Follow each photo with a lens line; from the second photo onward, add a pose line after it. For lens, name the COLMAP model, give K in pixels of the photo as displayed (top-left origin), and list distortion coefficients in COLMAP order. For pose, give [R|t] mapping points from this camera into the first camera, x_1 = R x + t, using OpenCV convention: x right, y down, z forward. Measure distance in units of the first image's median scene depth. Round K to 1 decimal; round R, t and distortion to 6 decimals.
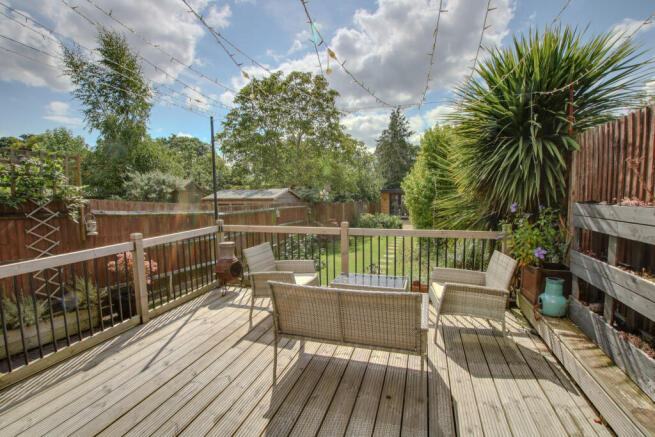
lens RADIAL K [[304.8, 0, 327.5], [0, 304.8, 218.5], [0, 0, 1]] dist [-0.022995, -0.000006]
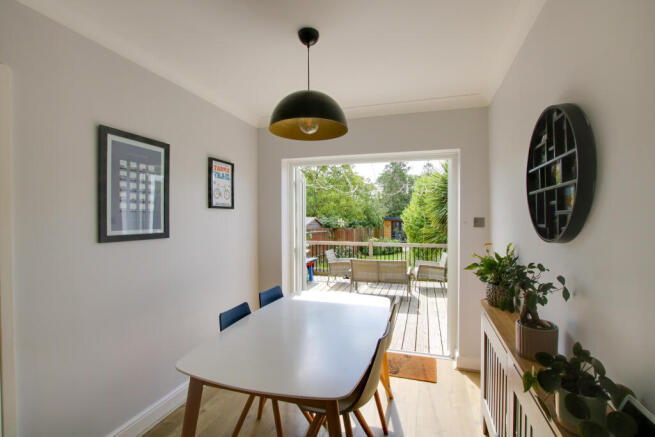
lens RADIAL K [[304.8, 0, 327.5], [0, 304.8, 218.5], [0, 0, 1]] dist [-0.022995, -0.000006]
pose [[0.999948, 0.009810, -0.002629, -0.059133], [-0.009993, 0.996598, -0.081805, 0.010885], [0.001817, 0.081827, 0.996645, -0.256817]]
